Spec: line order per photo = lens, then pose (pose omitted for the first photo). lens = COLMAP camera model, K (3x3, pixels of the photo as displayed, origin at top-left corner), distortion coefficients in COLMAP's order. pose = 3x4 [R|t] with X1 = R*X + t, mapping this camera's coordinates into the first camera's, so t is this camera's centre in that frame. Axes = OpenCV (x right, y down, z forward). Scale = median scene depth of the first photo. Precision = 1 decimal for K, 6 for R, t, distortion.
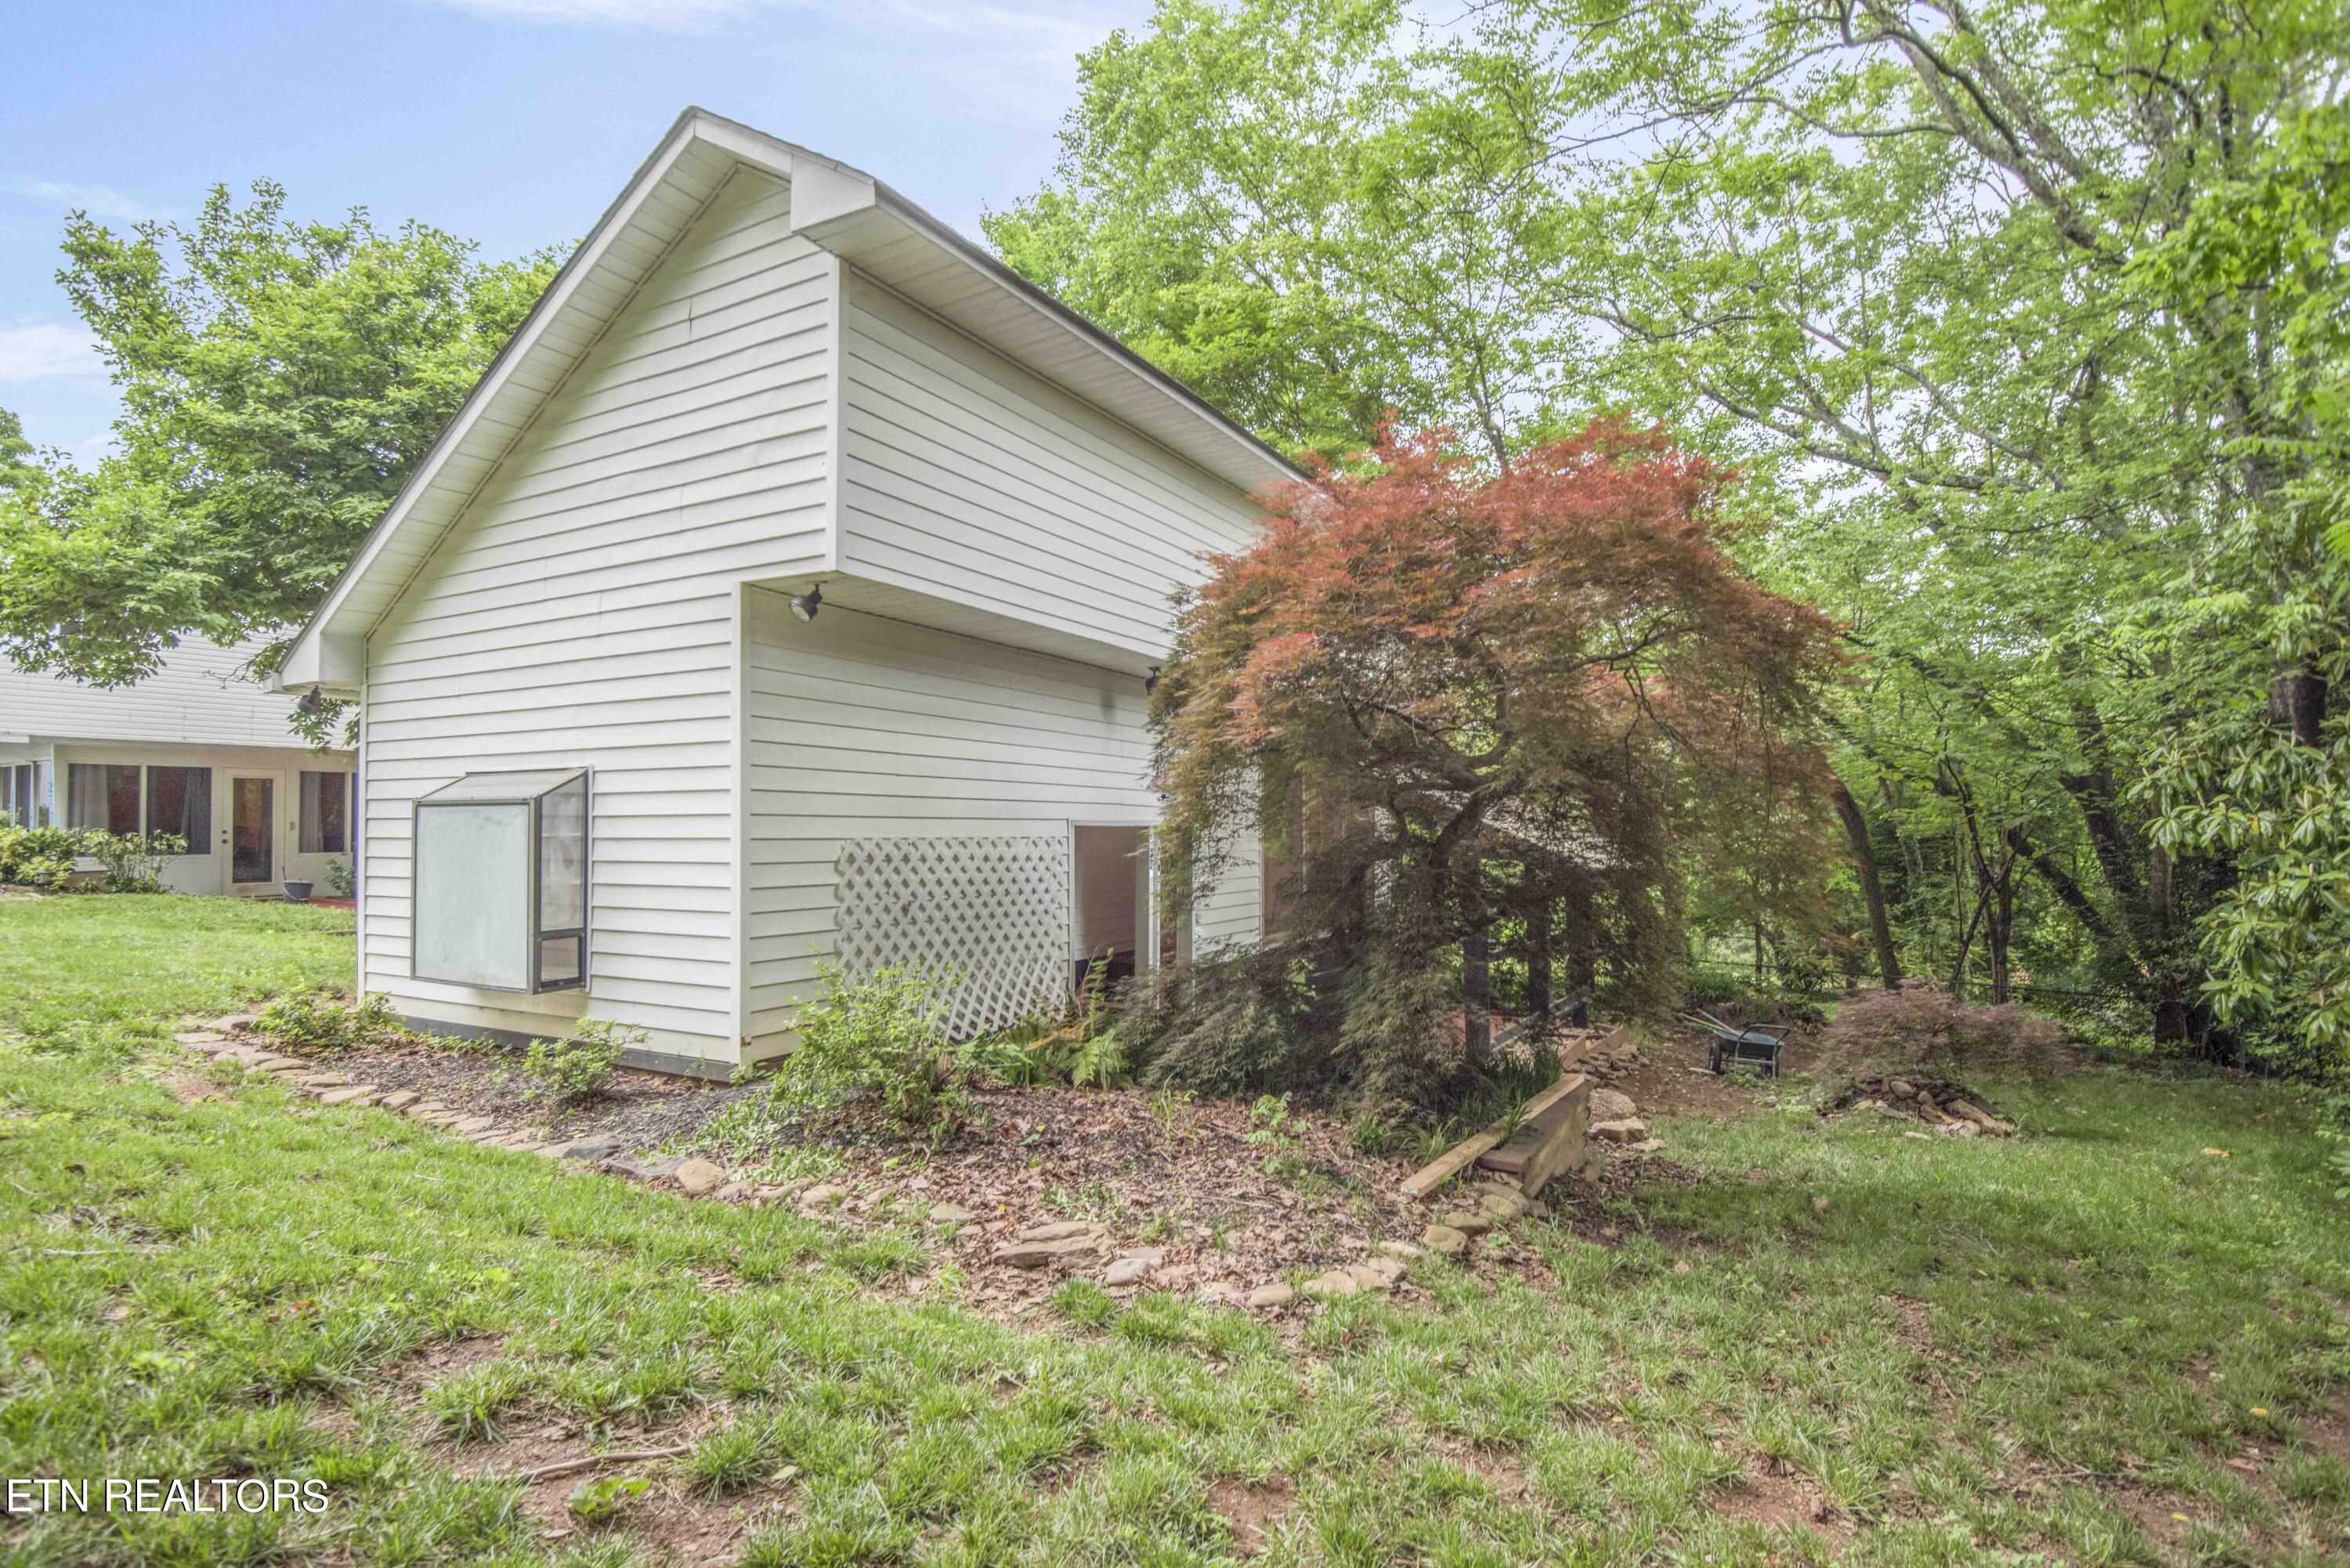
lens RADIAL K [[1123.1, 0, 1186.3], [0, 1123.1, 803.7], [0, 0, 1]] dist [-0.037510, -0.001156]
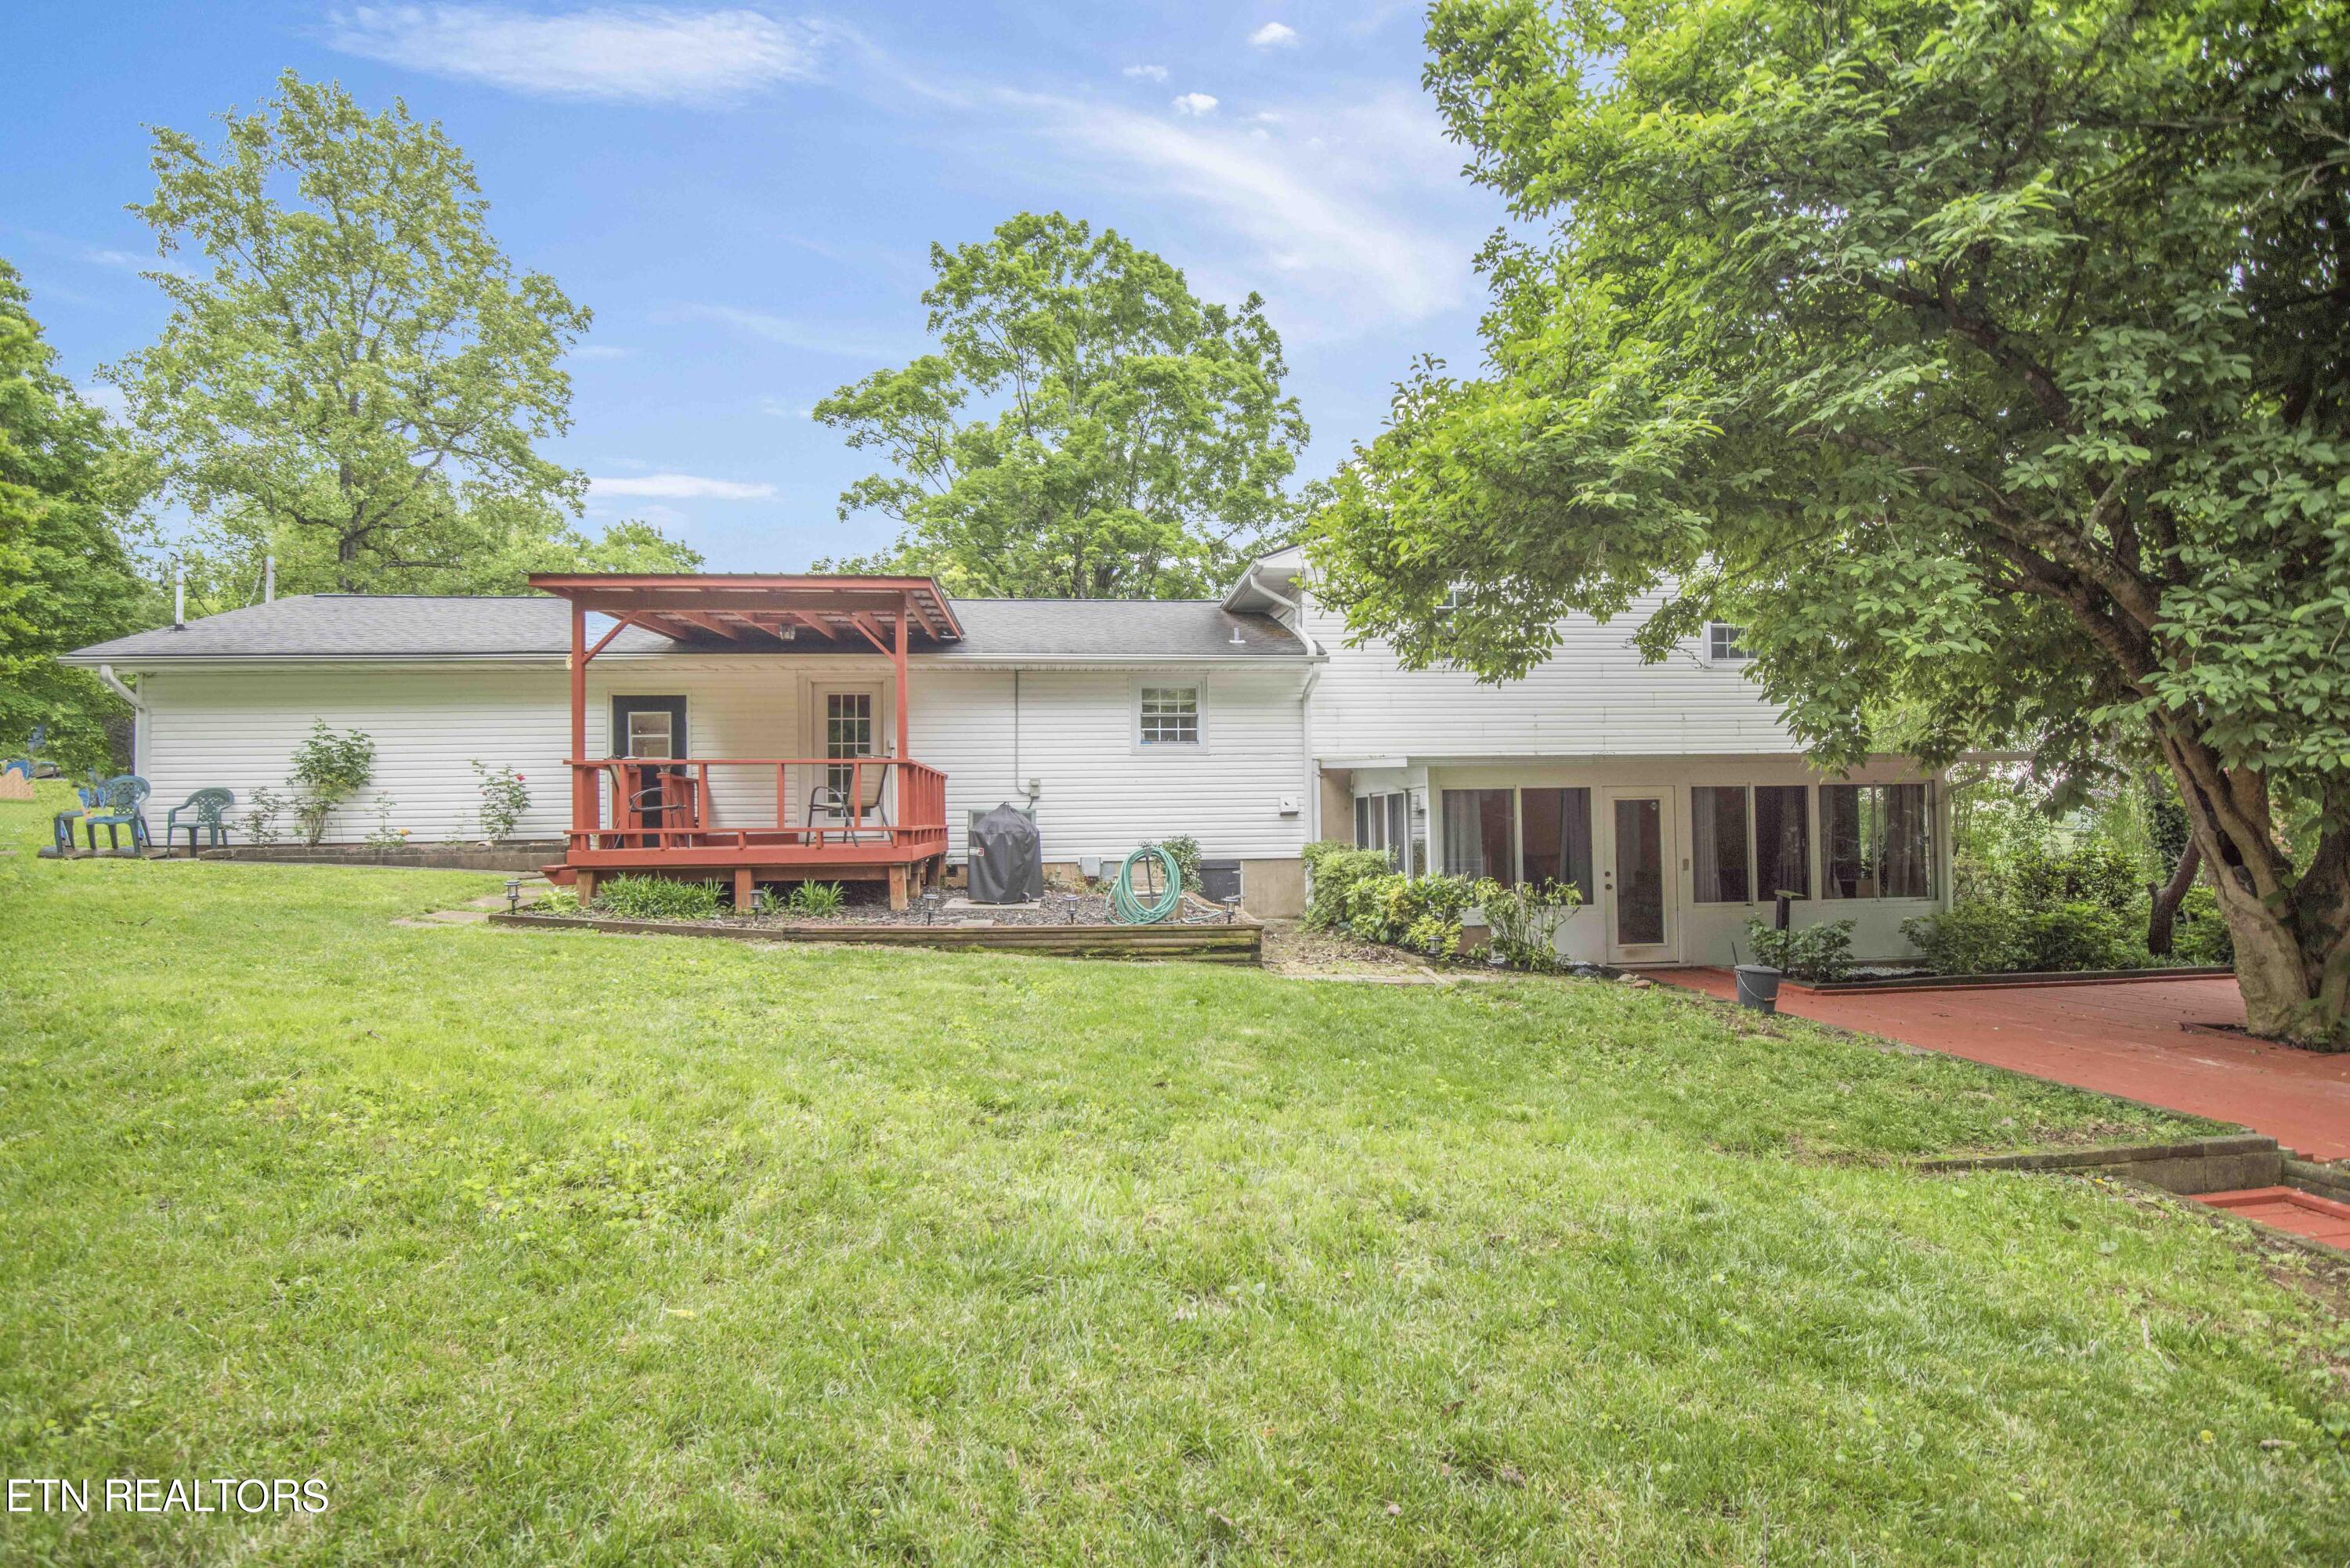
lens RADIAL K [[1123.1, 0, 1186.3], [0, 1123.1, 803.7], [0, 0, 1]] dist [-0.037510, -0.001156]
pose [[0.561225, -0.027080, -0.827220, -0.480377], [0.030352, 0.999466, -0.012127, -0.023762], [0.827107, -0.018302, 0.561747, 0.393881]]
